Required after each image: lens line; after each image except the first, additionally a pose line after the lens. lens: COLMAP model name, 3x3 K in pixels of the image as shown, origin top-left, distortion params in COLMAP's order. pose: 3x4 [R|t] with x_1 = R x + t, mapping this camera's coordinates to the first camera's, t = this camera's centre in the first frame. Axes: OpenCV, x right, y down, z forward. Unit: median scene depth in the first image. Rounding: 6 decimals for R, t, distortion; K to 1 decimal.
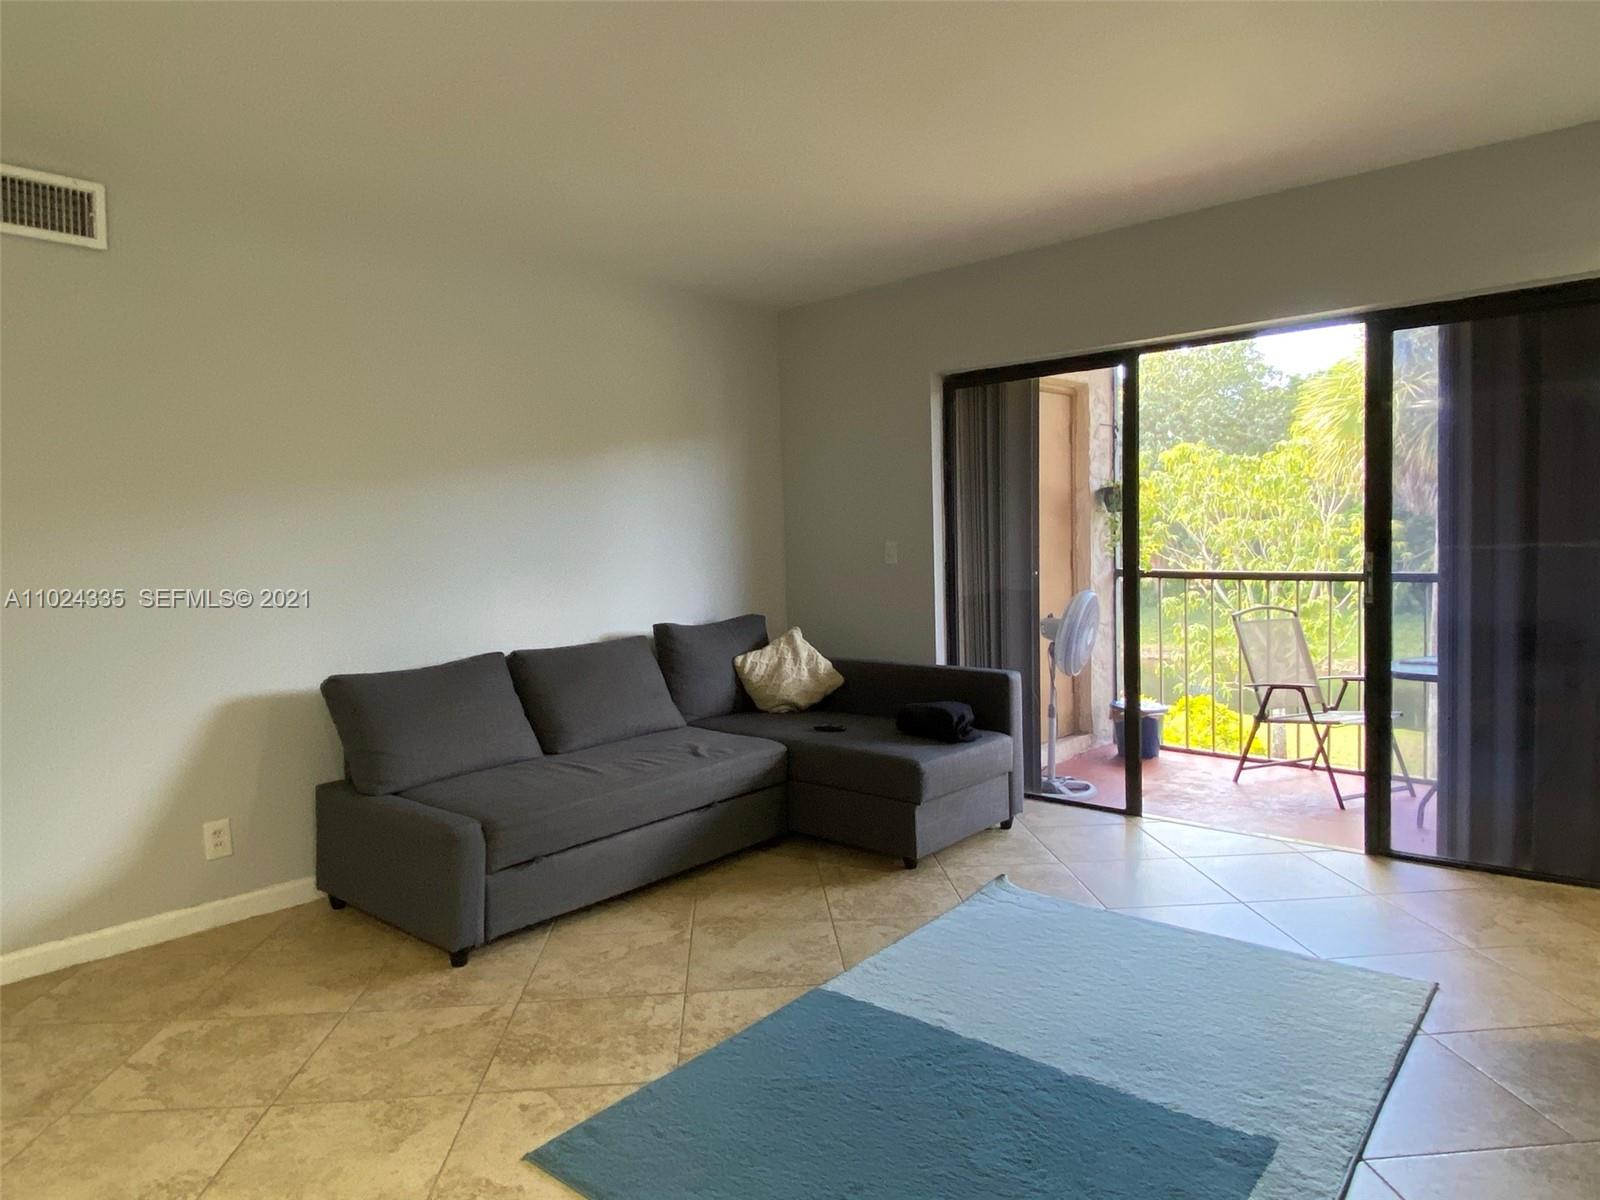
lens RADIAL K [[1006.4, 0, 800.0], [0, 1006.4, 600.0], [0, 0, 1]] dist [0.067720, -0.075141]
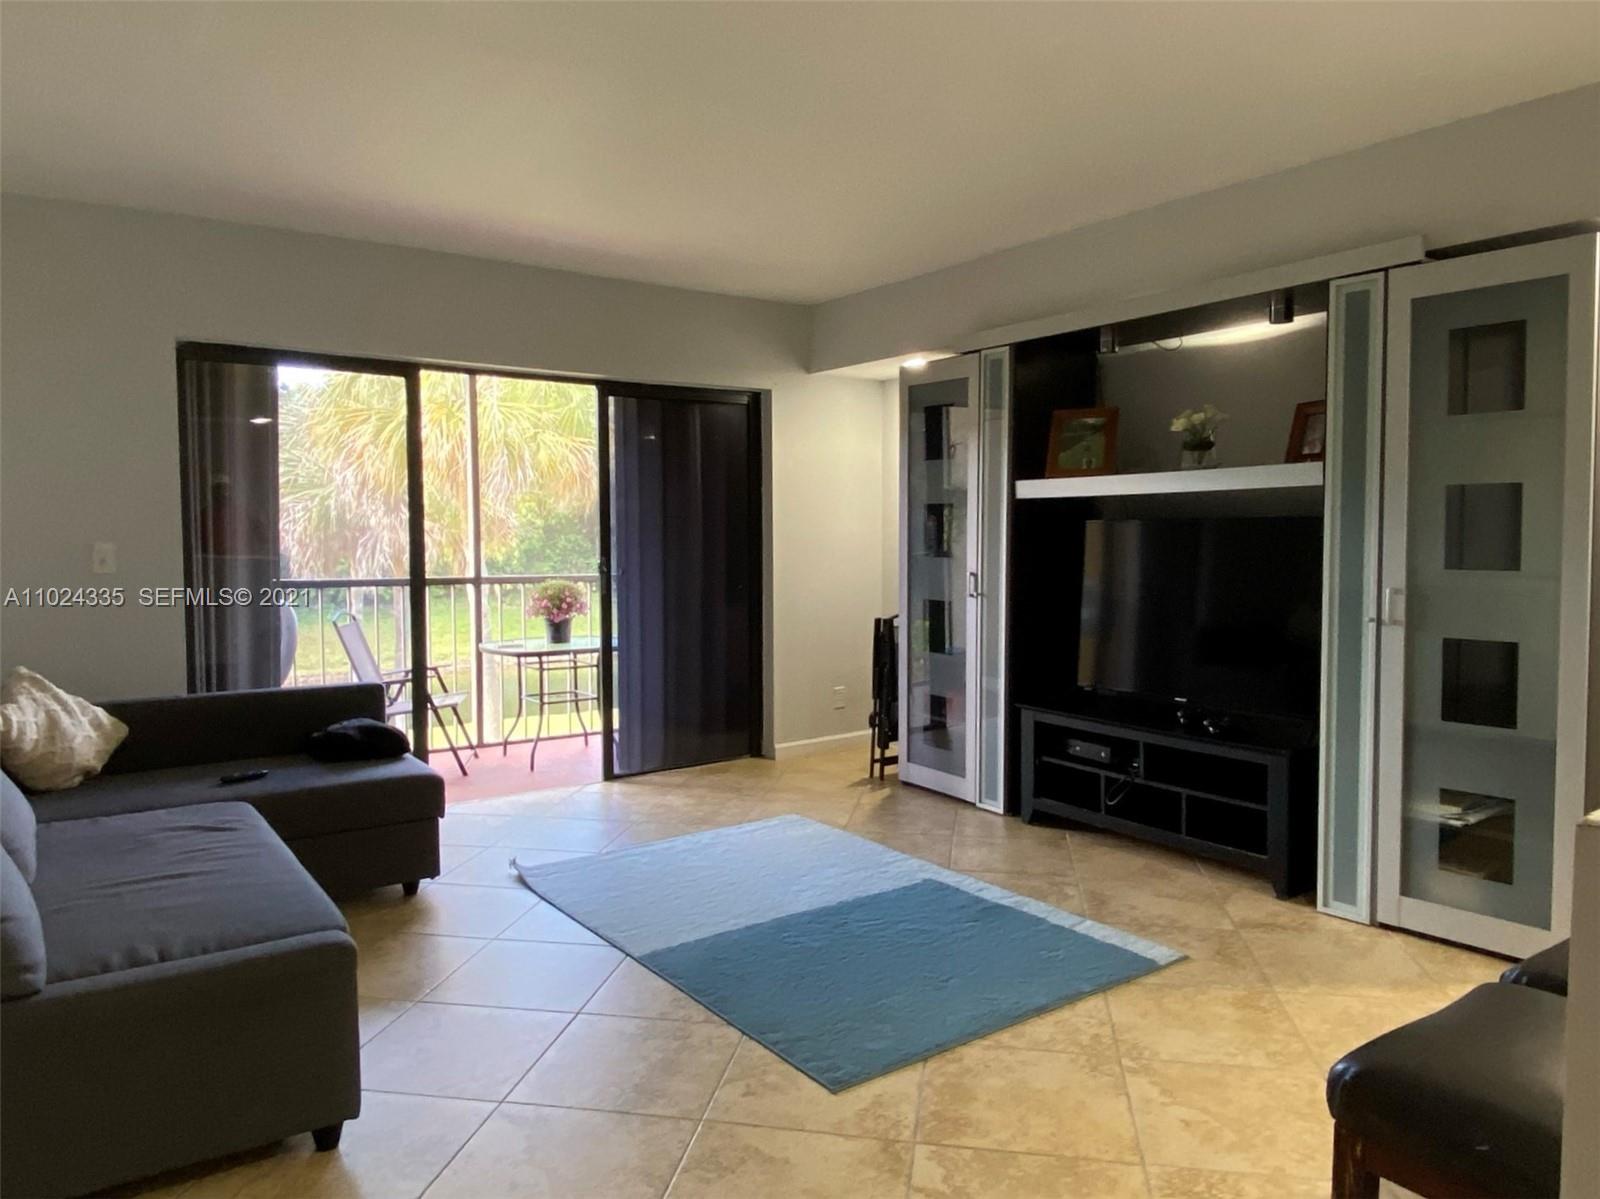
lens RADIAL K [[1086.9, 0, 808.7], [0, 1086.9, 603.2], [0, 0, 1]] dist [0.062703, -0.083330]
pose [[0.239912, -0.038226, 0.970042, -0.768520], [0.056342, 0.998088, 0.025397, -0.007143], [-0.969158, 0.048561, 0.241607, 0.390096]]
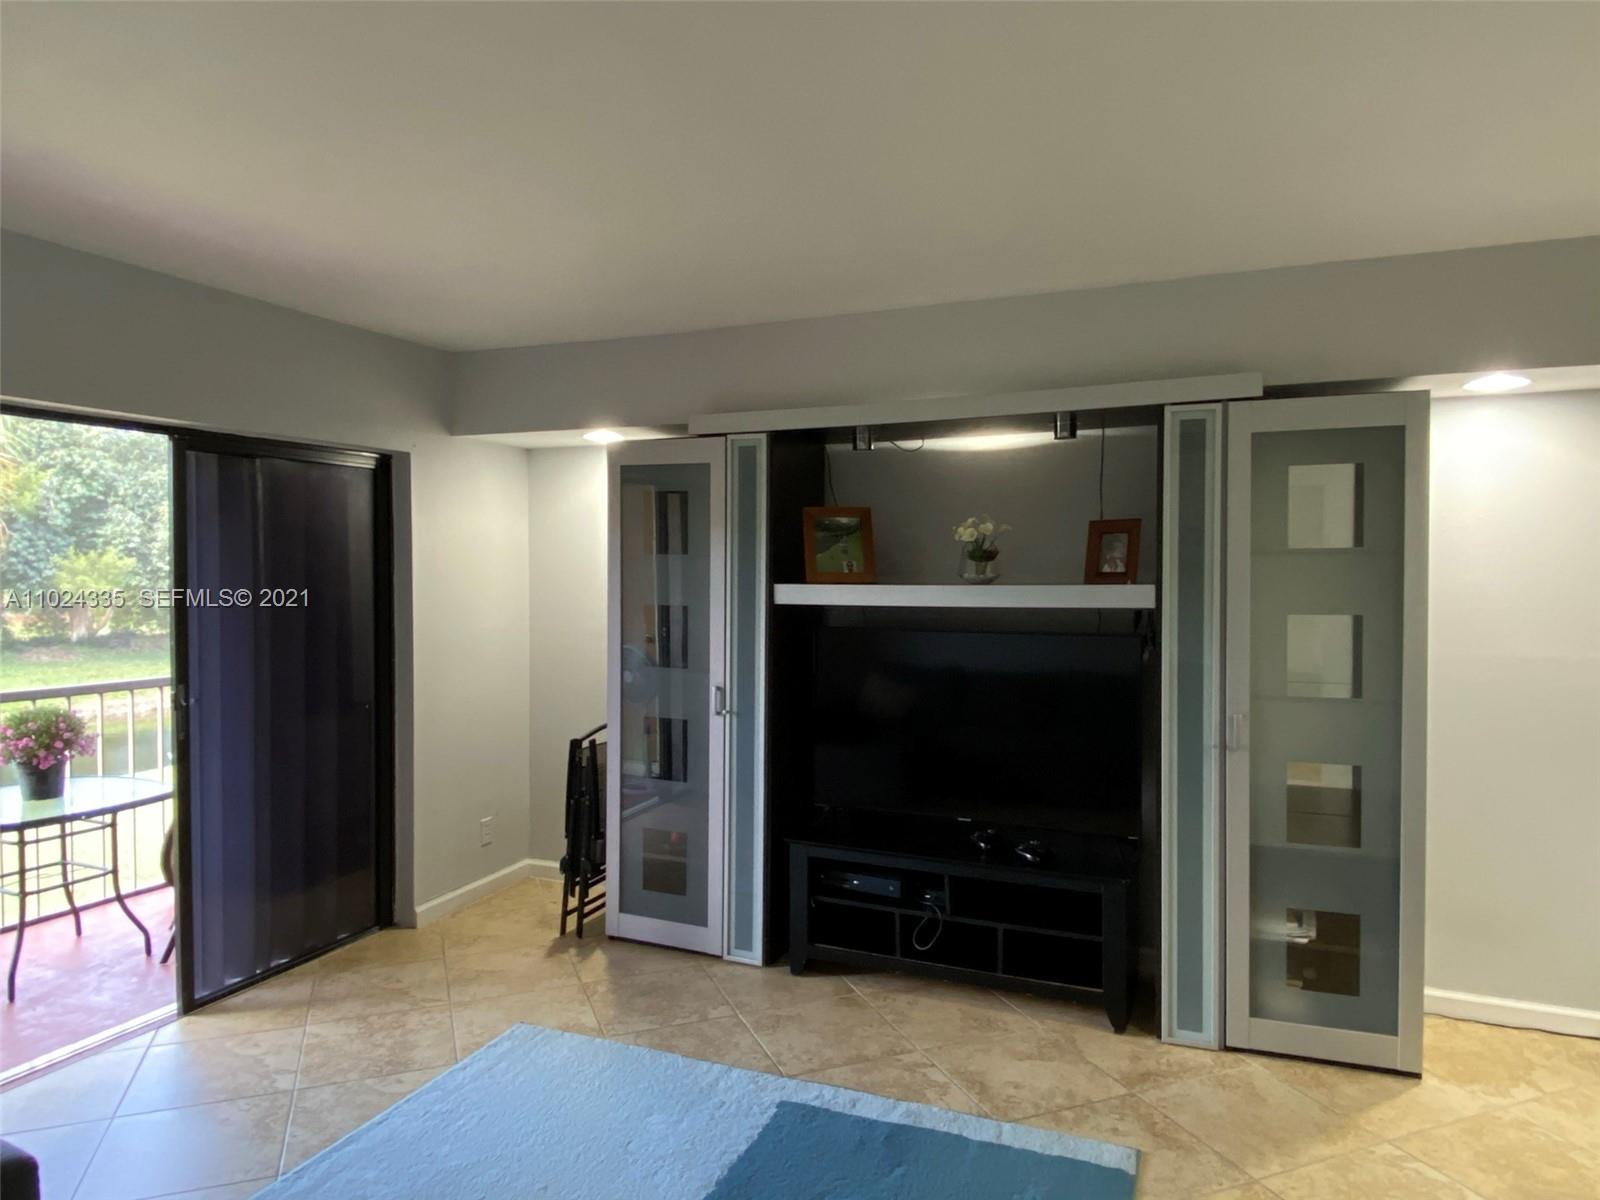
lens RADIAL K [[1006.4, 0, 800.0], [0, 1006.4, 600.0], [0, 0, 1]] dist [0.067720, -0.075141]
pose [[-0.297761, 0.001787, 0.954639, -0.483612], [0.065959, 0.997647, 0.018706, -0.101832], [-0.952359, 0.068537, -0.297179, 0.729190]]
